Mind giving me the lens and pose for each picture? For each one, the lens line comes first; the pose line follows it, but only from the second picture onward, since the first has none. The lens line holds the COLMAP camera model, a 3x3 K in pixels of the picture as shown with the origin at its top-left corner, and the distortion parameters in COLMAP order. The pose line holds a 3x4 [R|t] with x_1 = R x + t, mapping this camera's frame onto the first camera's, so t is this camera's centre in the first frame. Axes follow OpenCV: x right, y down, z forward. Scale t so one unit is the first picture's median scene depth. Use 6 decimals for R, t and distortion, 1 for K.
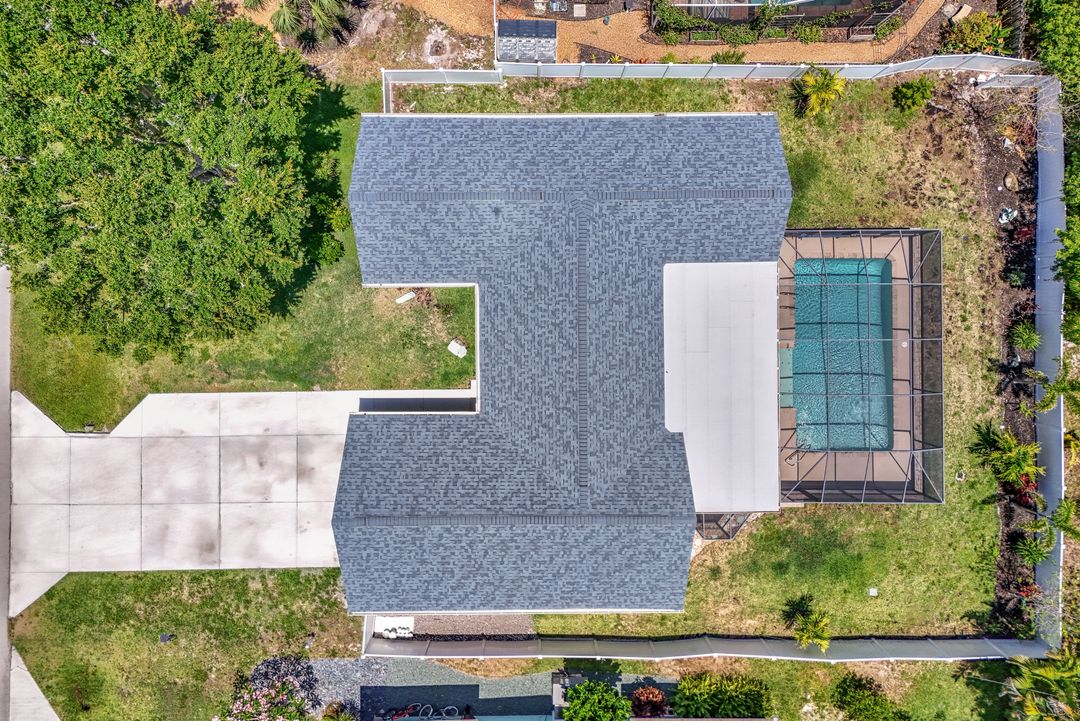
lens RADIAL K [[793.9, 0, 540.0], [0, 793.9, 360.5], [0, 0, 1]] dist [0.086494, -0.087418]
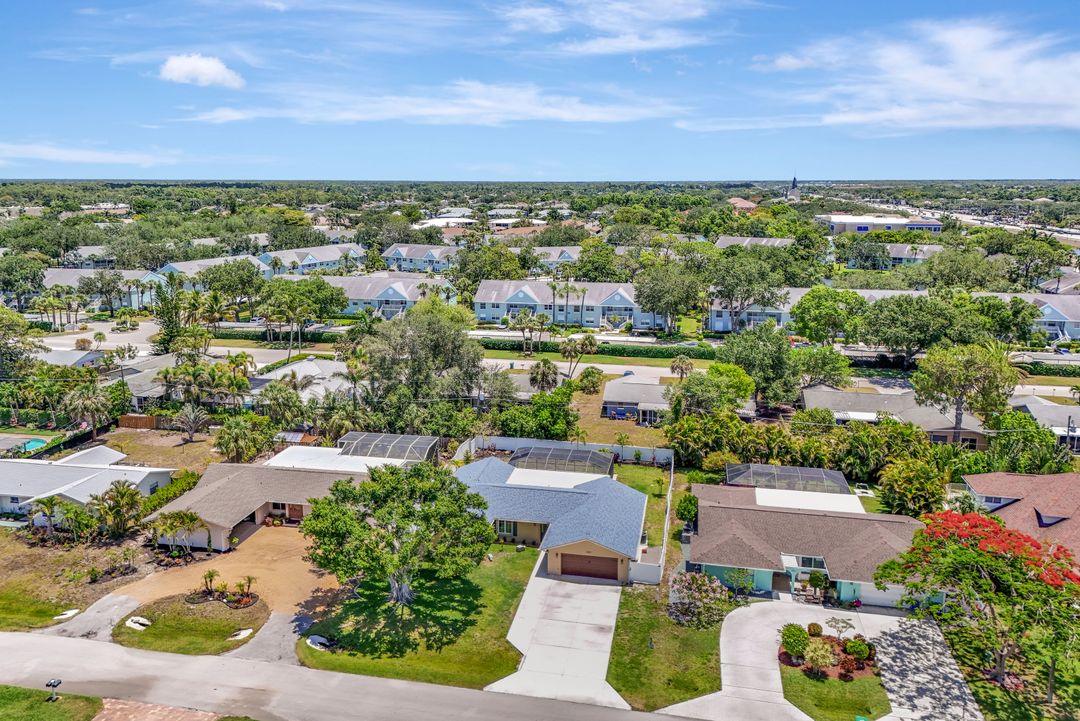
lens RADIAL K [[793.9, 0, 540.0], [0, 793.9, 360.5], [0, 0, 1]] dist [0.086494, -0.087418]
pose [[0.203792, -0.218194, 0.954390, -1.951071], [0.979007, 0.049042, -0.197836, 0.414544], [-0.003638, 0.974672, 0.223608, 0.057367]]
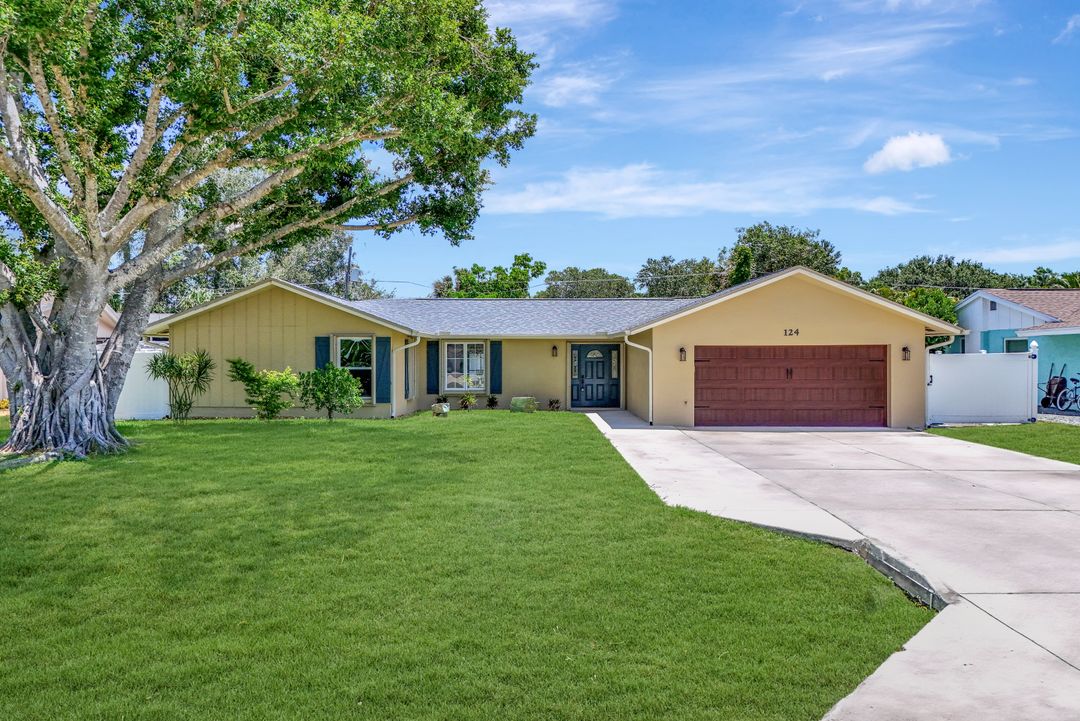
lens RADIAL K [[793.9, 0, 540.0], [0, 793.9, 360.5], [0, 0, 1]] dist [0.086494, -0.087418]
pose [[-0.001628, -0.001293, 0.999998, -0.774846], [0.999999, 0.000361, 0.001629, -0.004699], [-0.000363, 0.999999, 0.001293, 0.949267]]
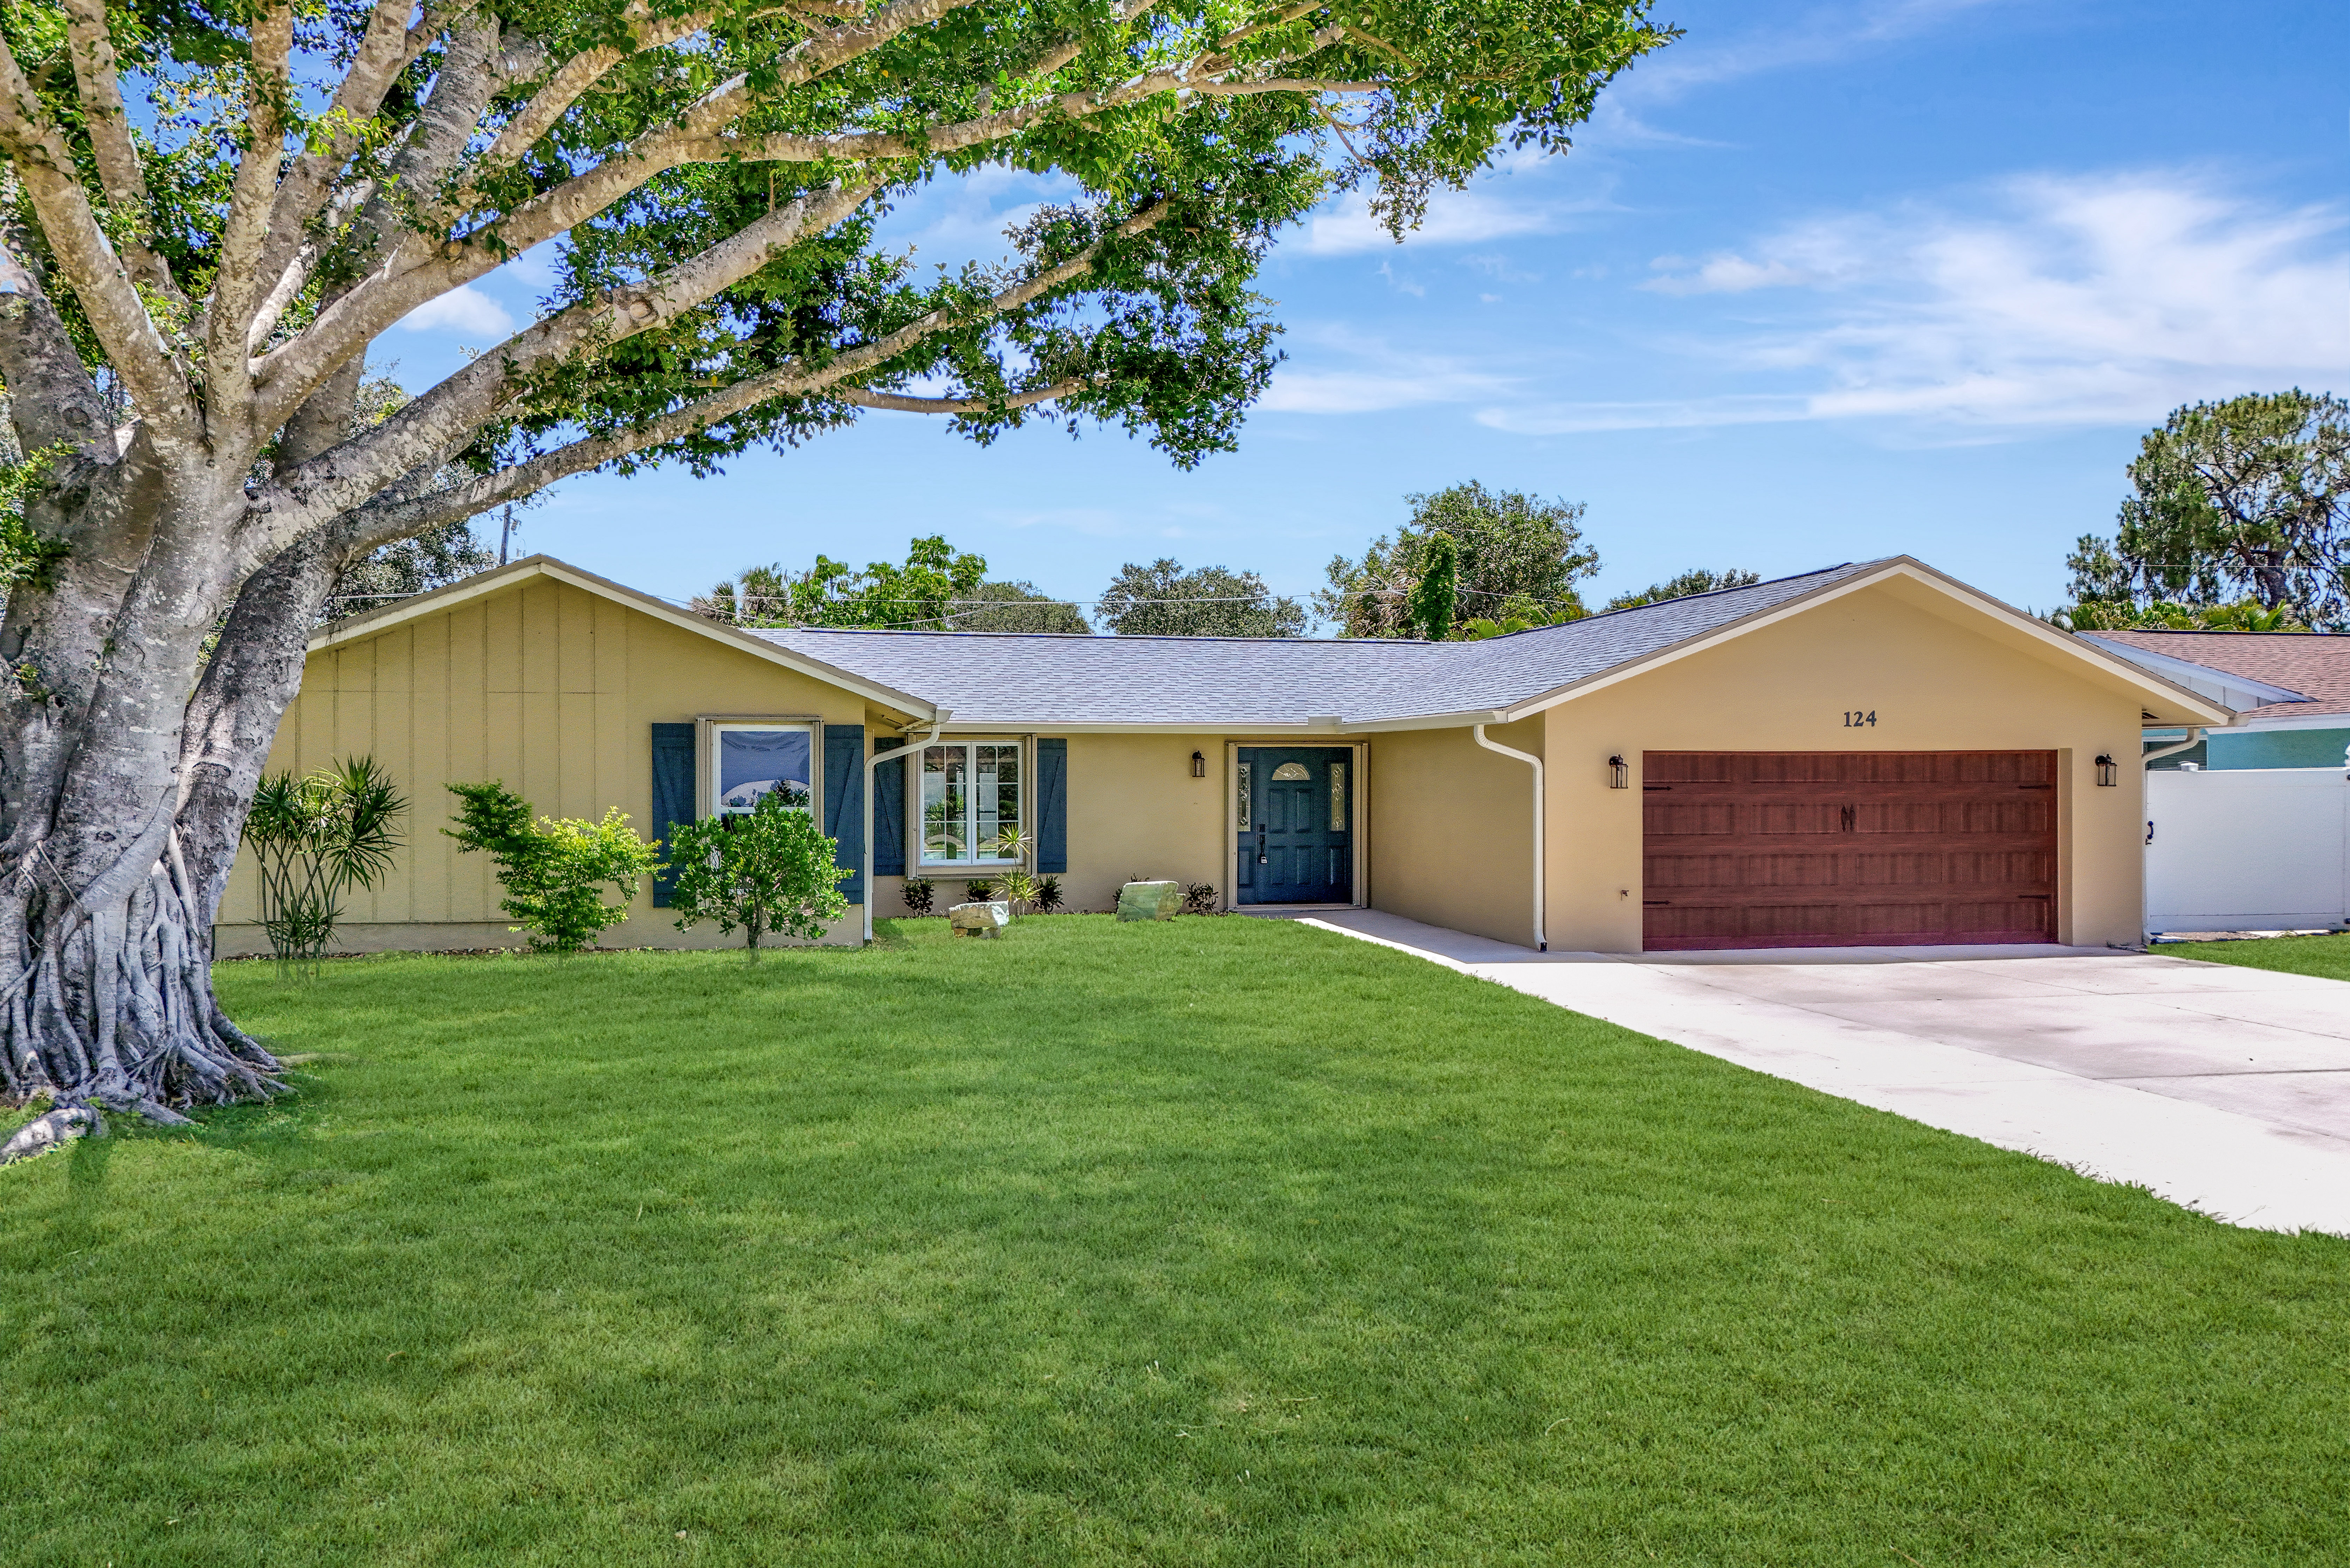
lens RADIAL K [[1727.5, 0, 1175.0], [0, 1727.5, 784.0], [0, 0, 1]] dist [0.086494, -0.087418]
pose [[-0.201672, 0.001139, 0.979452, -0.667299], [0.979453, -0.000738, 0.201673, -0.124610], [0.000953, 0.999999, -0.000966, 0.949268]]
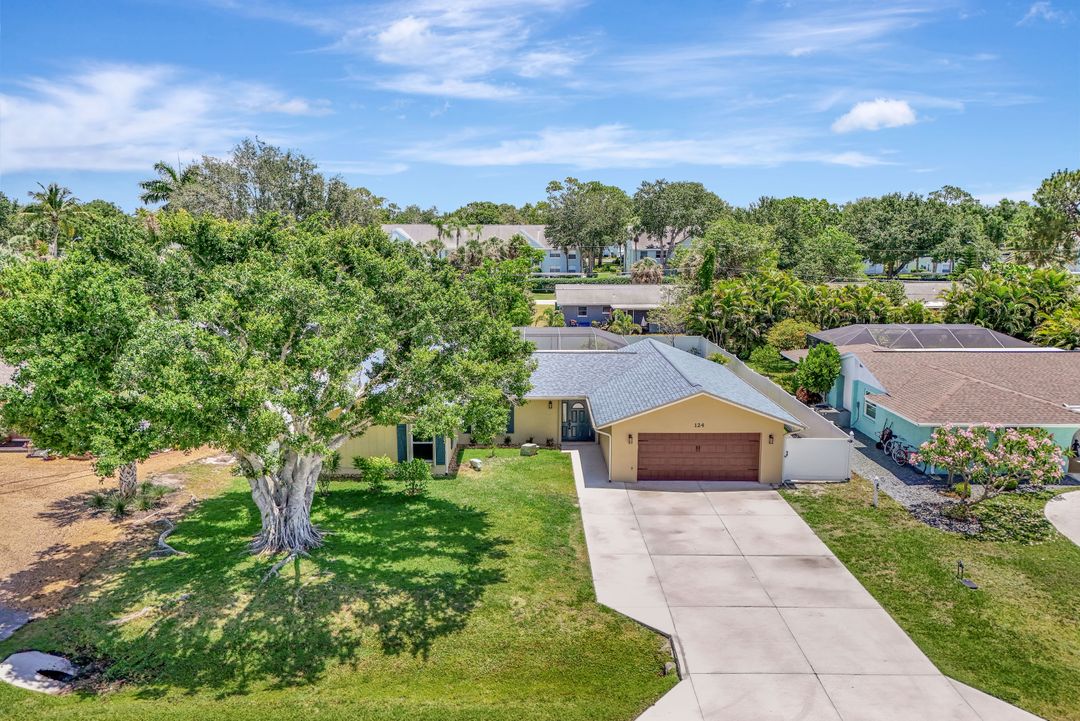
lens RADIAL K [[793.9, 0, 540.0], [0, 793.9, 360.5], [0, 0, 1]] dist [0.086494, -0.087418]
pose [[-0.000215, -0.165779, 0.986163, -1.075029], [0.999999, 0.001593, 0.000486, -0.004307], [-0.001651, 0.986162, 0.165778, 0.711049]]
